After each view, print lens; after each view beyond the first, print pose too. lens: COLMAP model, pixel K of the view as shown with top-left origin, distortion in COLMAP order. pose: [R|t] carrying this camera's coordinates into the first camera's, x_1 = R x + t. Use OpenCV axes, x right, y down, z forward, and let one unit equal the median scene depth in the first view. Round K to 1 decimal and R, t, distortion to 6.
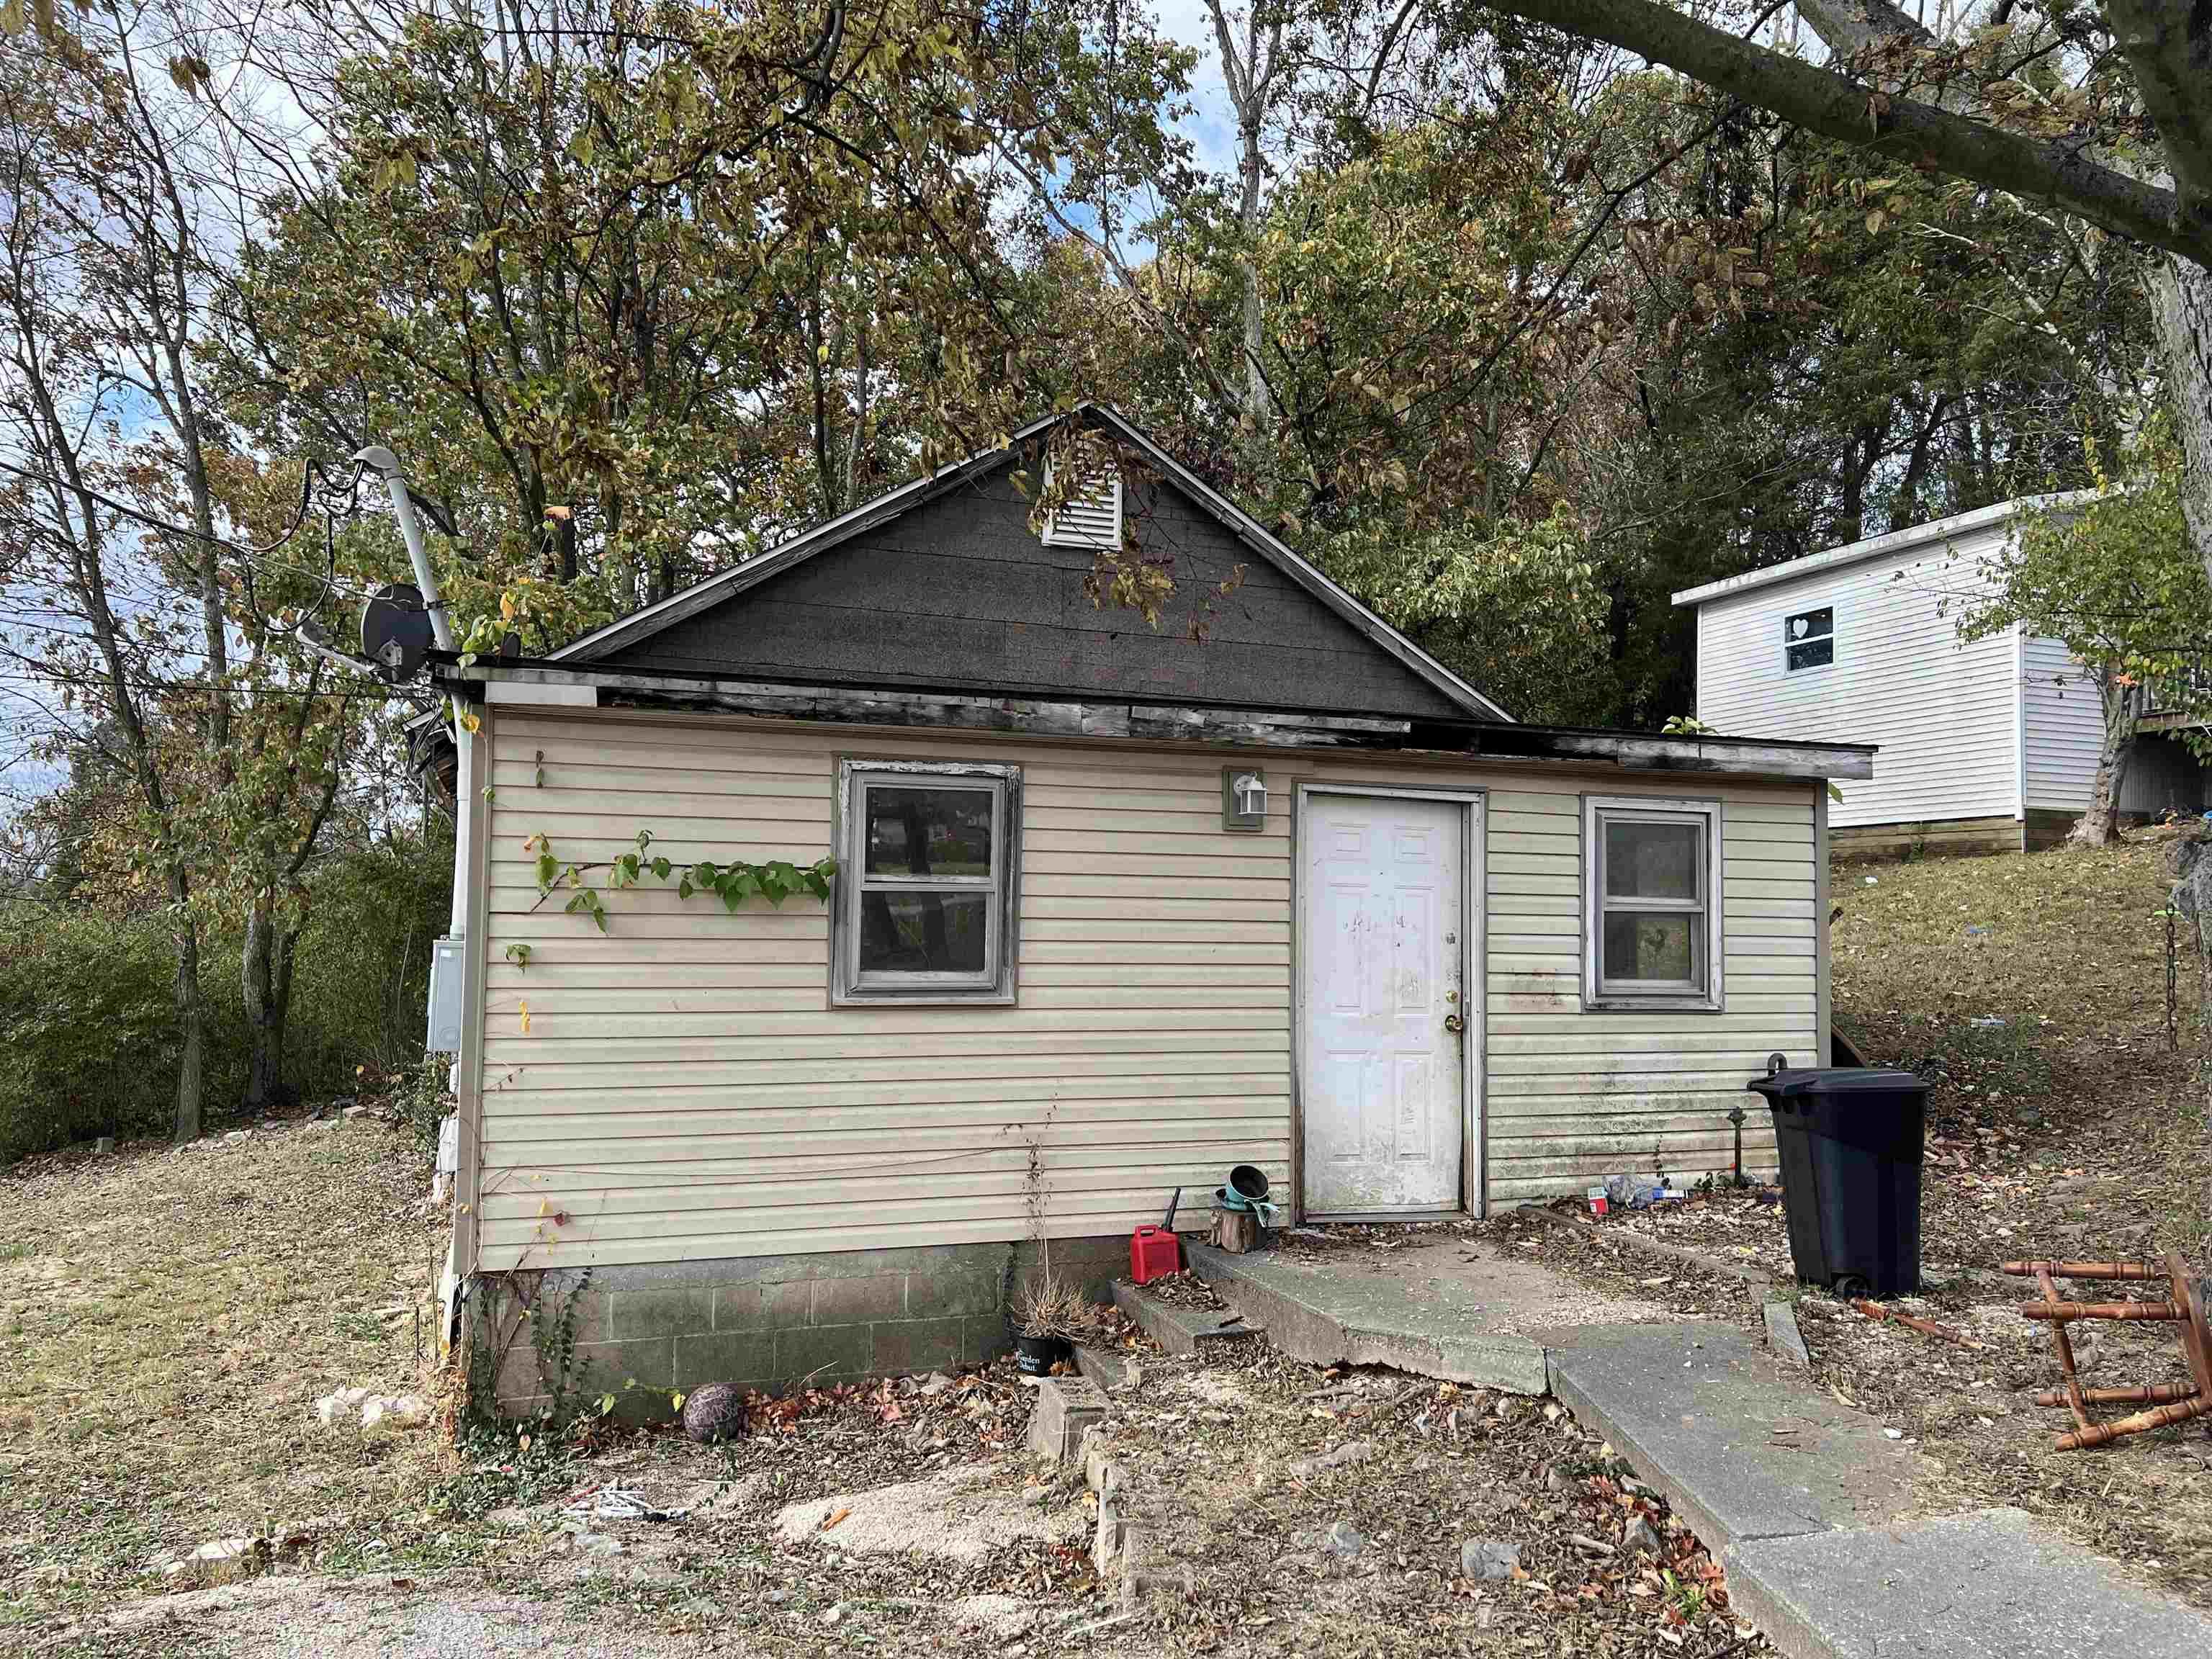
lens RADIAL K [[1667.3, 0, 1107.1], [0, 1667.3, 824.1], [0, 0, 1]] dist [0.052314, -0.059225]
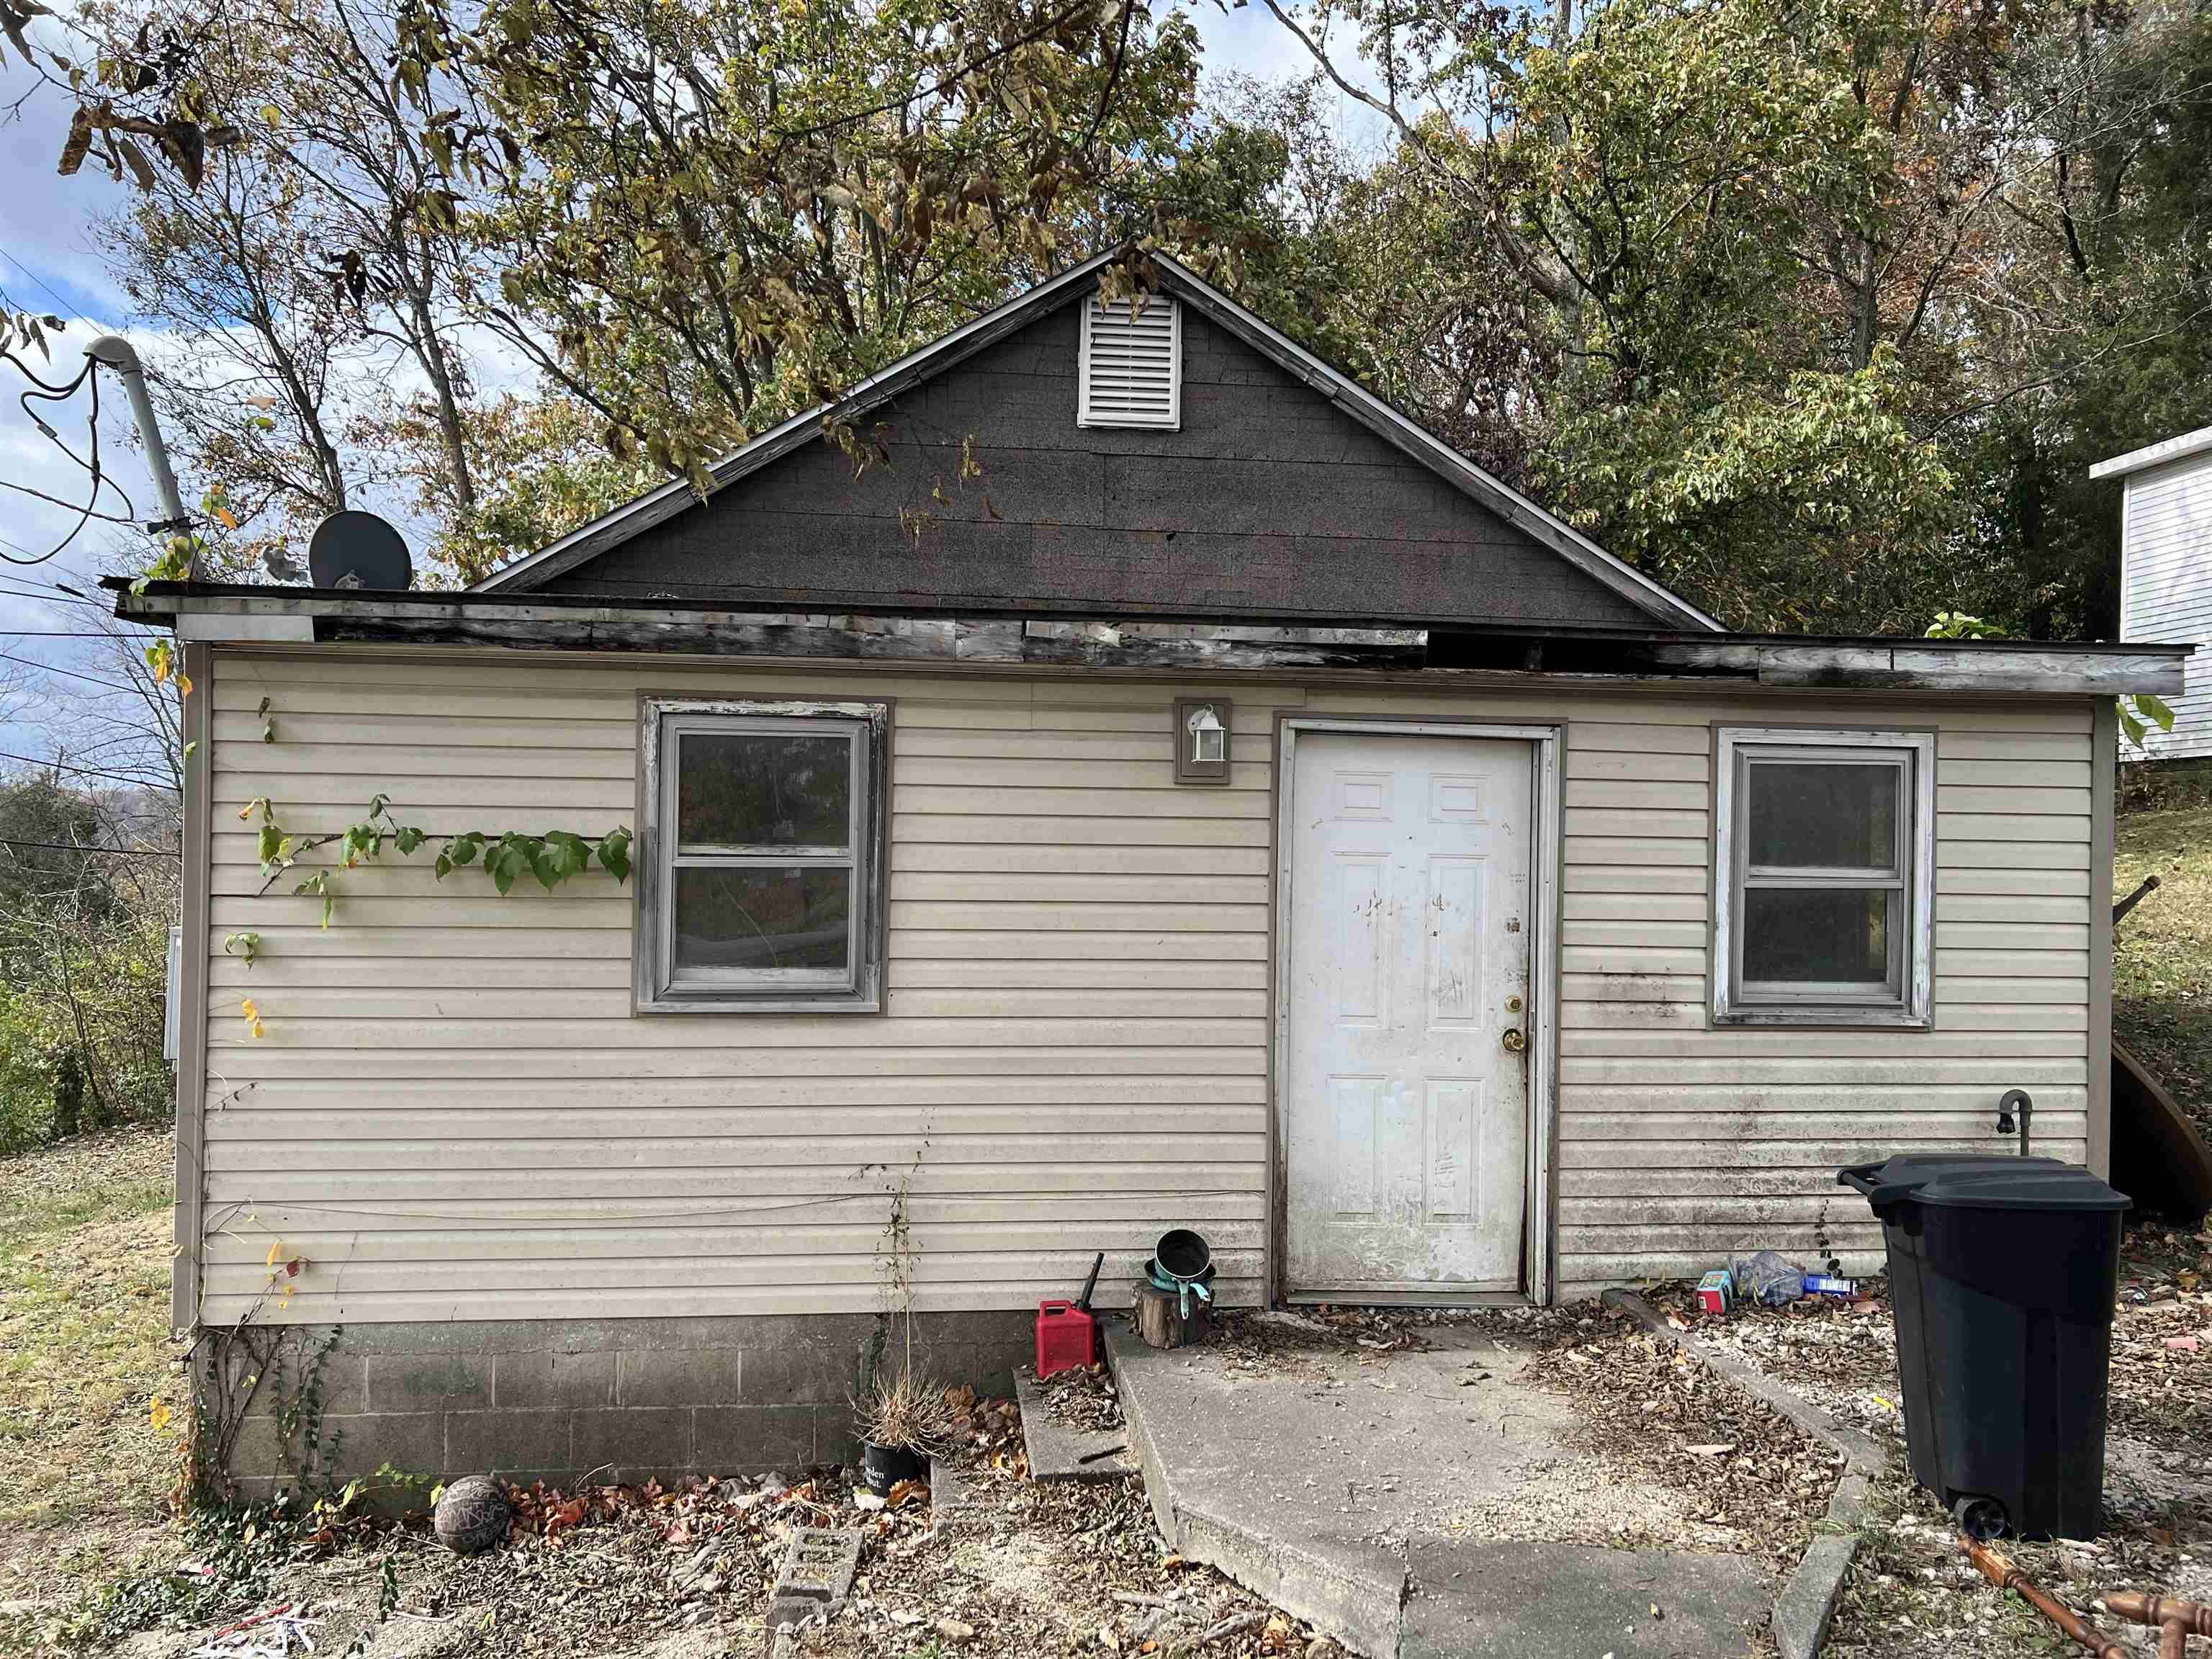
lens RADIAL K [[1667.3, 0, 1106.7], [0, 1667.3, 843.7], [0, 0, 1]] dist [0.052314, -0.059225]
pose [[0.971441, -0.000107, -0.237283, 0.227171], [0.013033, 0.998514, 0.052907, -0.009575], [0.236925, -0.054488, 0.969999, 0.269095]]
